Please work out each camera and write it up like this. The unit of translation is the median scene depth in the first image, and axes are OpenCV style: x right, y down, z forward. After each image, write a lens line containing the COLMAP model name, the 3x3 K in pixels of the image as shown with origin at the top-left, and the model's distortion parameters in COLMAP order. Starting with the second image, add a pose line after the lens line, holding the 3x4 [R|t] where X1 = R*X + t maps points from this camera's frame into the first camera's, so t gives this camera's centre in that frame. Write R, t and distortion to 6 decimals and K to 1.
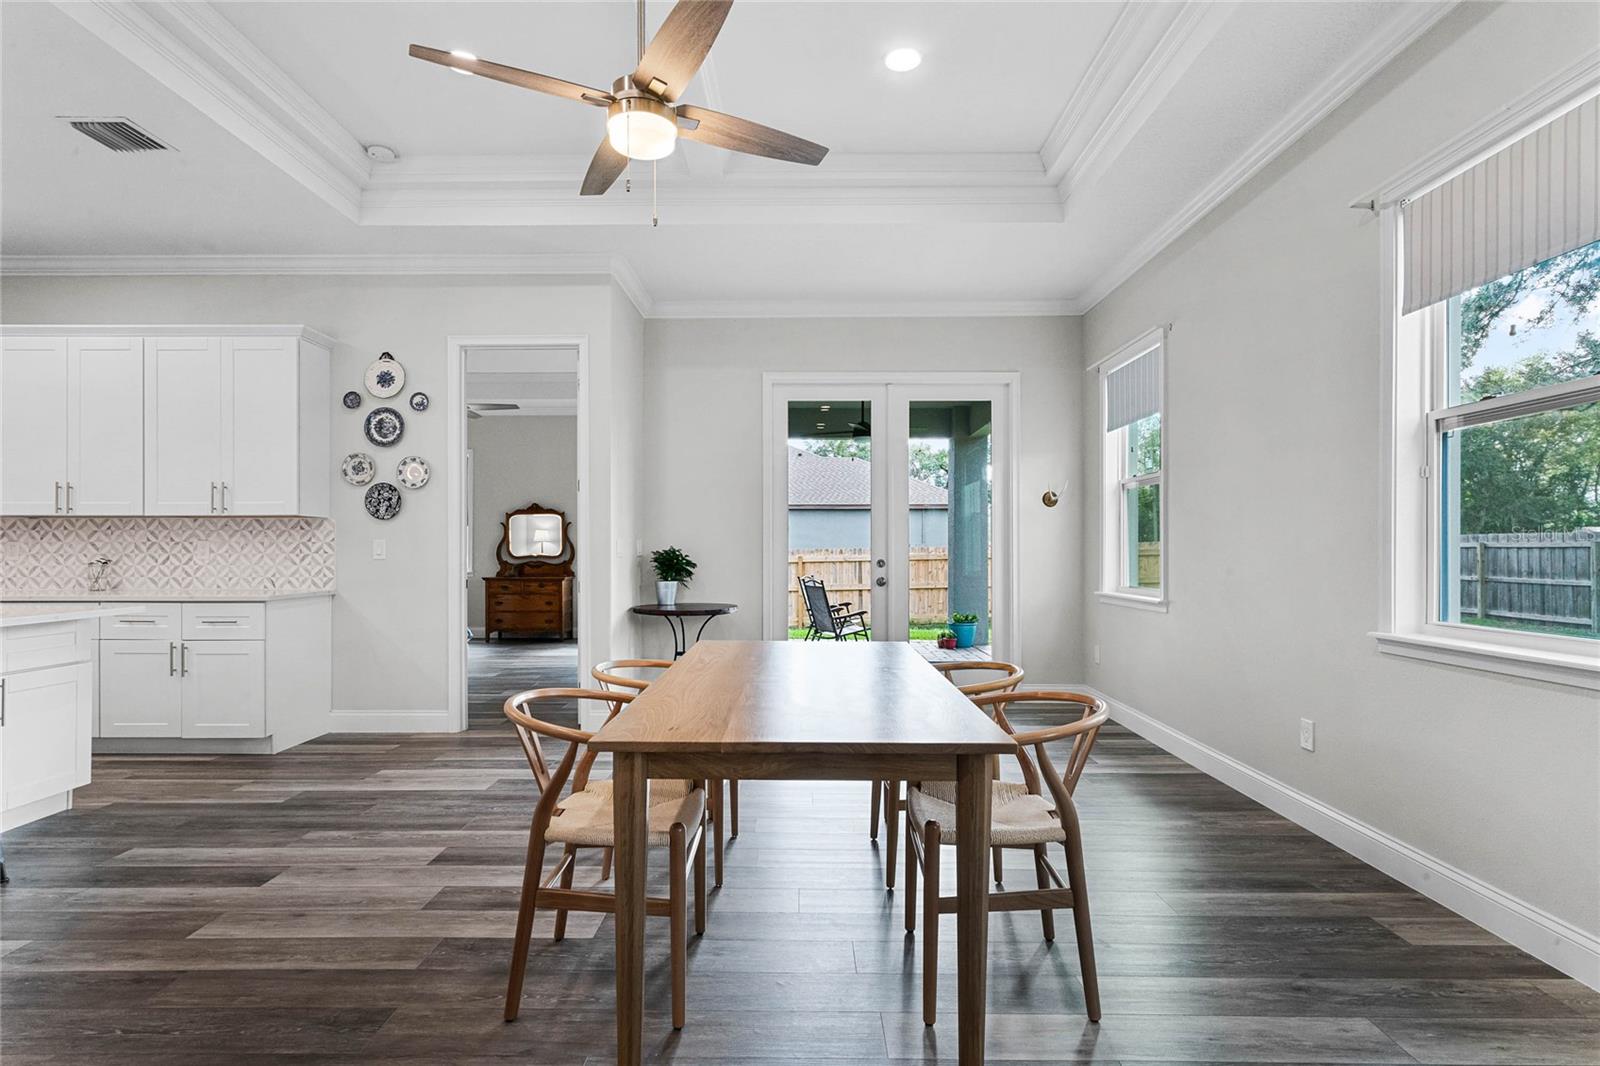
lens RADIAL K [[792.5, 0, 797.0], [0, 792.5, 548.9], [0, 0, 1]] dist [0.002220, 0.001353]
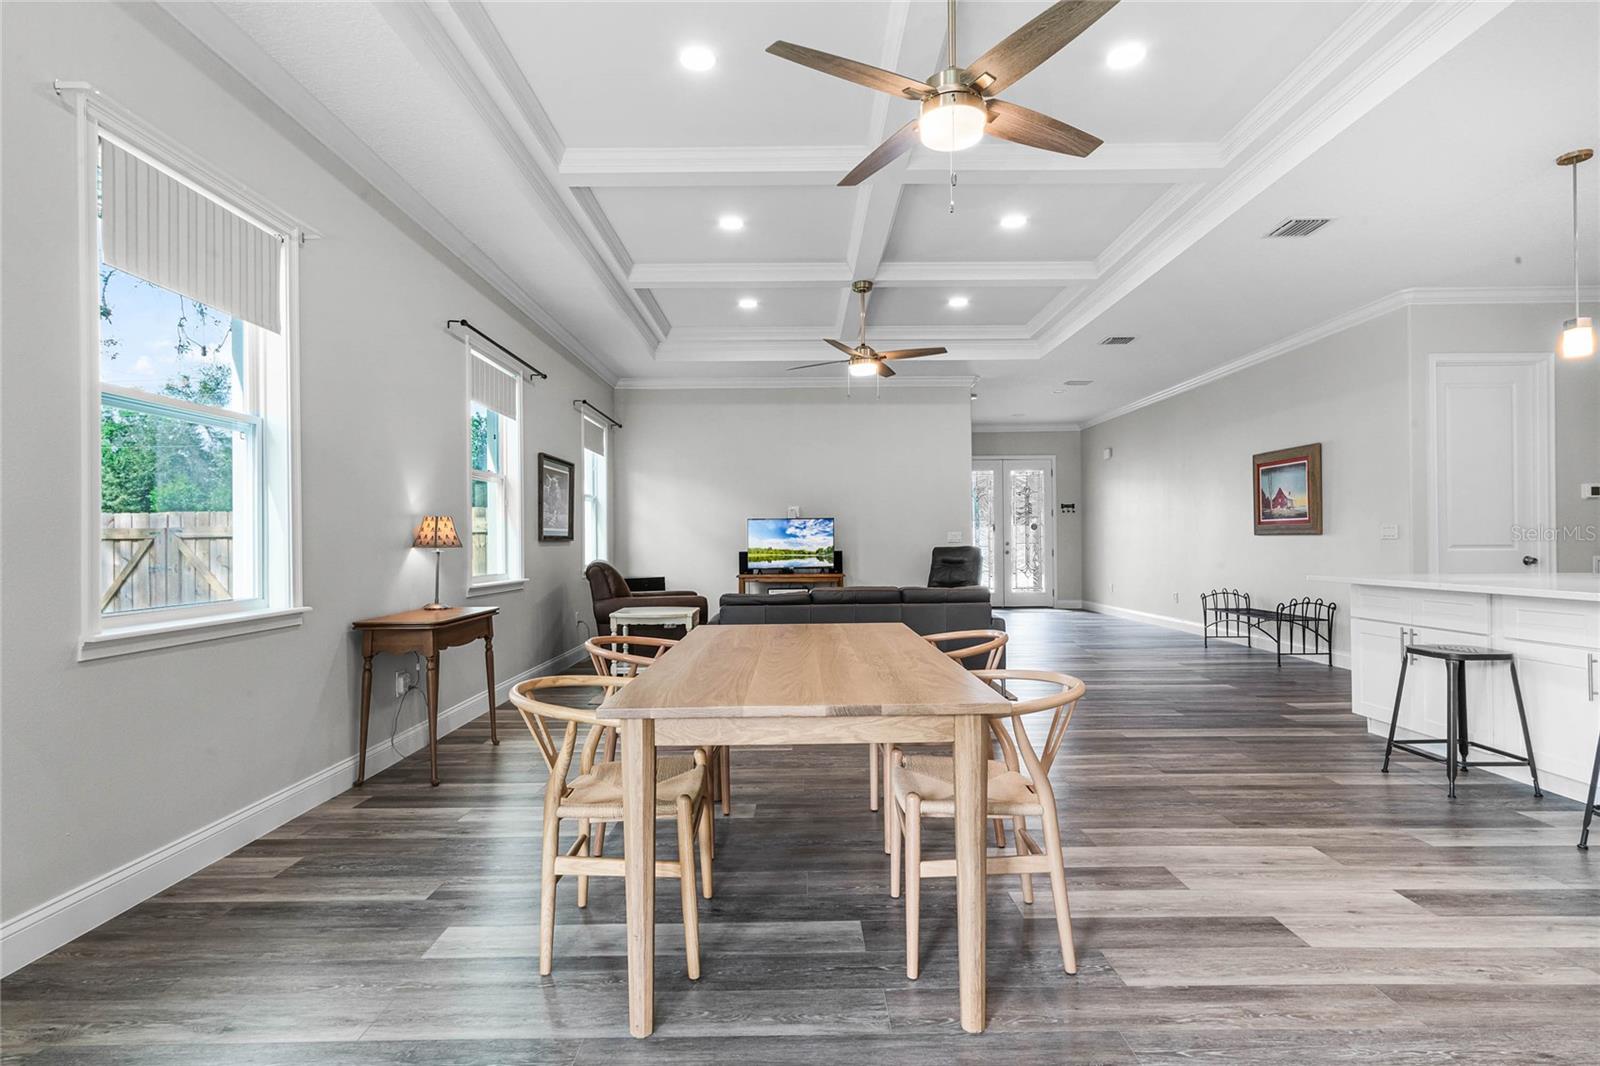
lens RADIAL K [[800.5, 0, 796.8], [0, 800.5, 535.8], [0, 0, 1]] dist [0.006438, 0.000672]
pose [[-0.999953, 0.007843, -0.005750, 0.008811], [0.007884, 0.999944, -0.007018, 0.008333], [0.005695, -0.007063, -0.999959, 1.045803]]
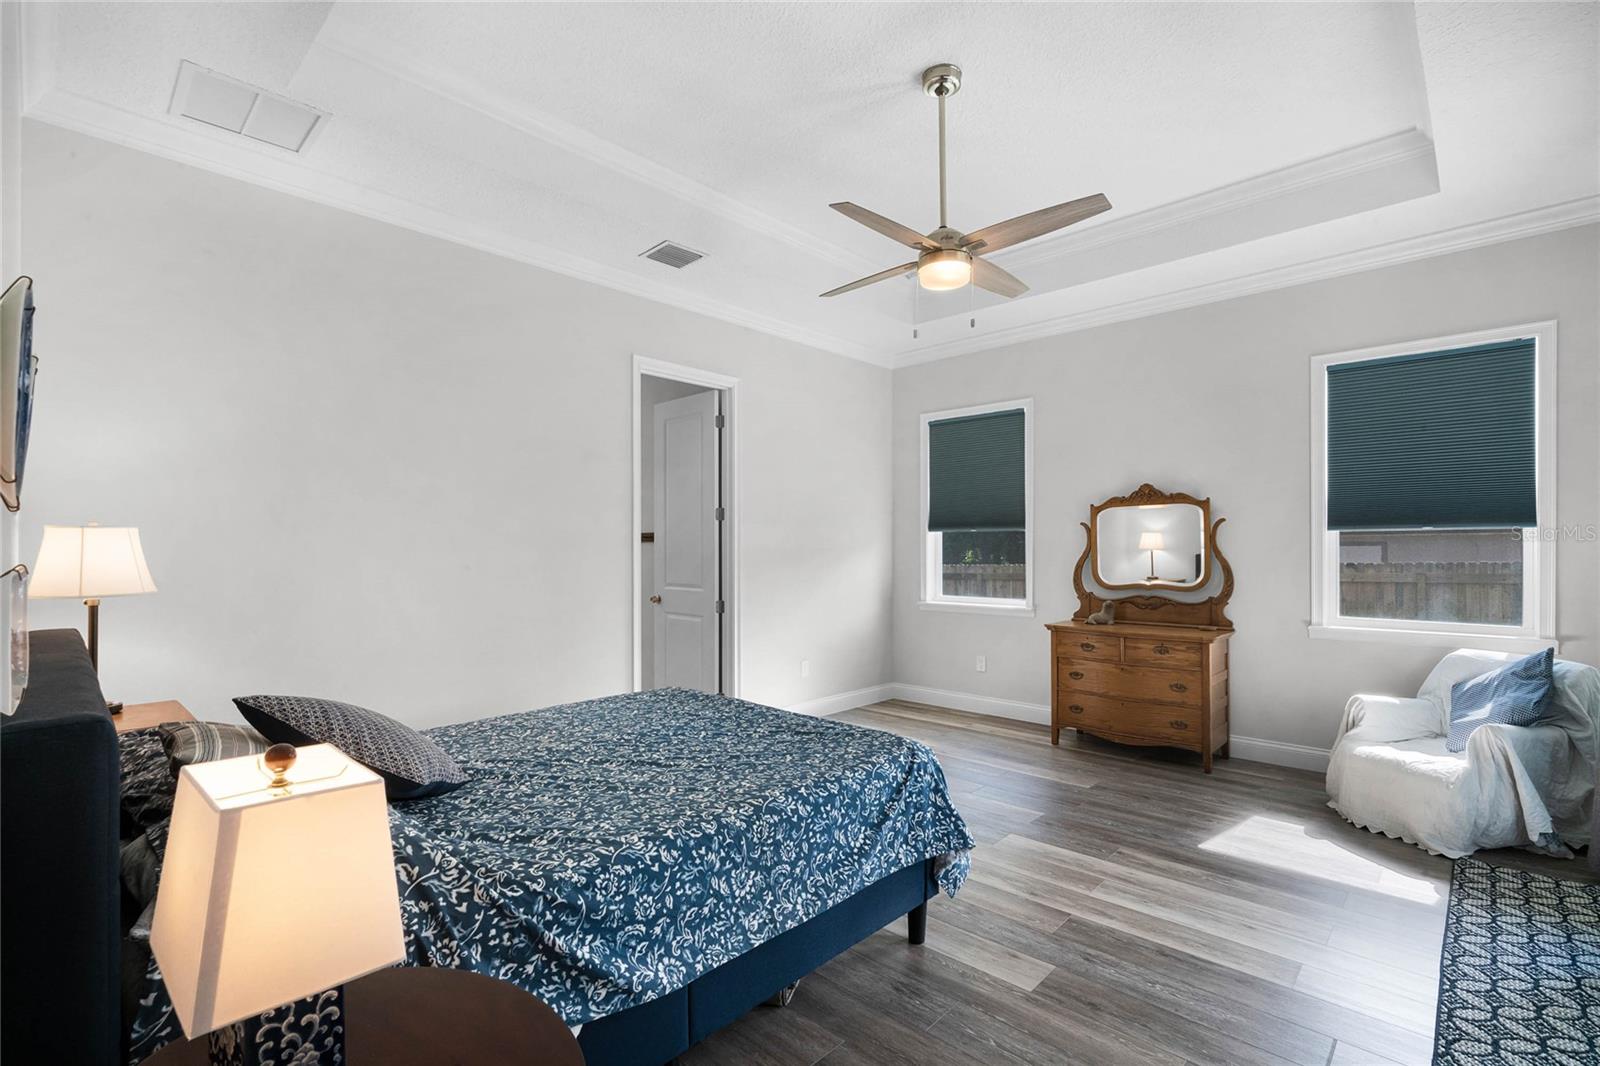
lens RADIAL K [[725.7, 0, 800.0], [0, 725.7, 533.0], [0, 0, 1]] dist [-0.000194, 0.000036]
pose [[0.729573, -0.014172, -0.683756, -0.352790], [0.000625, 0.999799, -0.020055, -0.033790], [0.683902, 0.014204, 0.729435, 1.028804]]
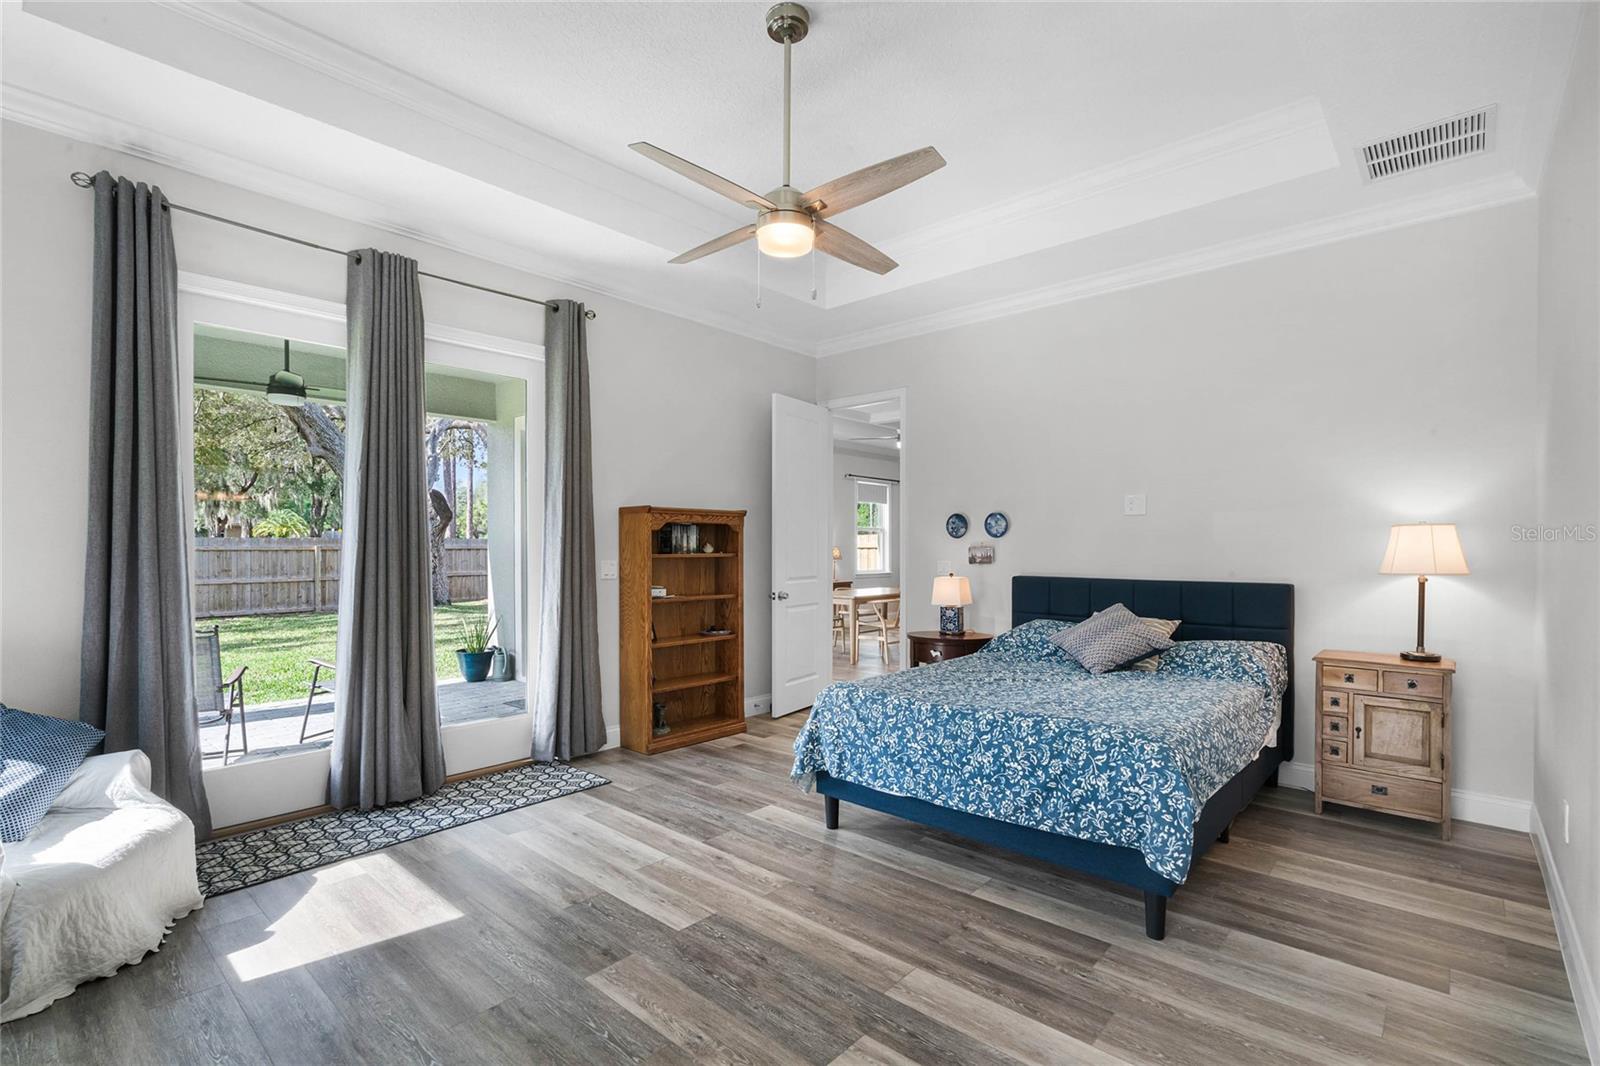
lens RADIAL K [[725.7, 0, 800.0], [0, 725.7, 533.0], [0, 0, 1]] dist [-0.000194, 0.000036]
pose [[-0.748191, 0.012341, 0.663369, -1.062069], [-0.000525, 0.999816, -0.019191, -0.028041], [-0.663483, -0.014707, -0.748046, 1.977121]]
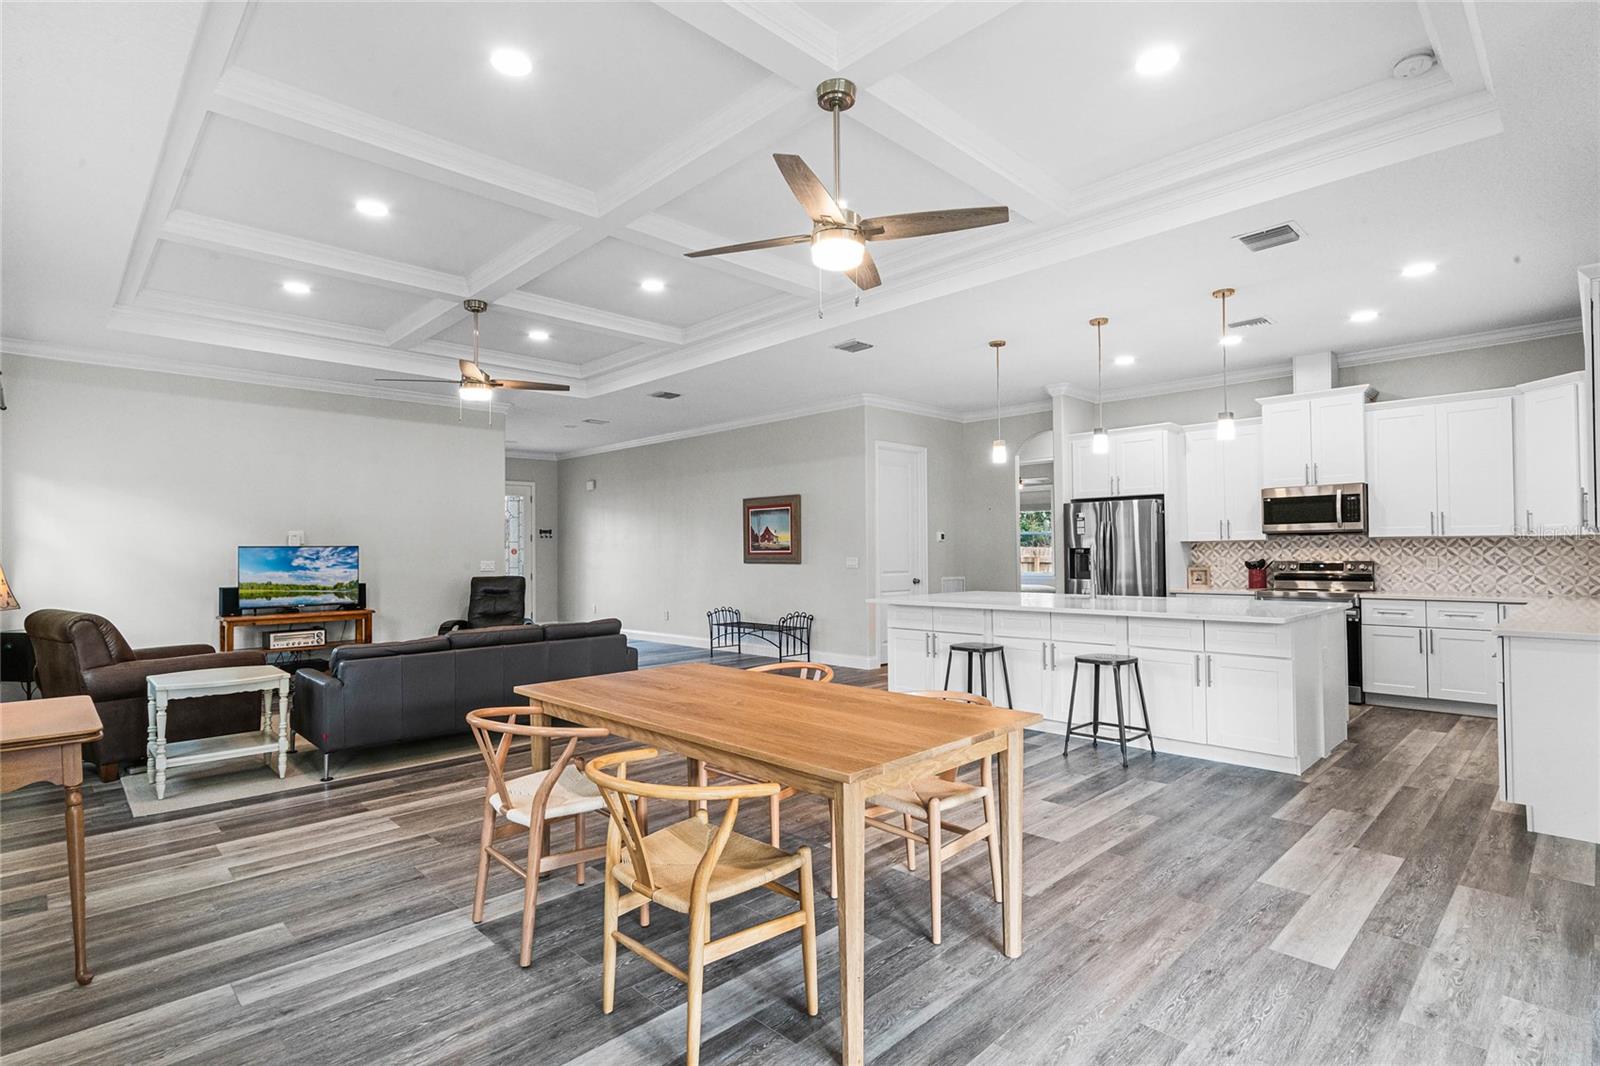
lens RADIAL K [[785.8, 0, 796.3], [0, 785.8, 539.6], [0, 0, 1]] dist [0.001948, 0.001243]
pose [[-0.713370, -0.004580, -0.700772, 0.373229], [0.008858, 0.999840, -0.015553, -0.024612], [0.700731, -0.017303, -0.713216, 0.942224]]
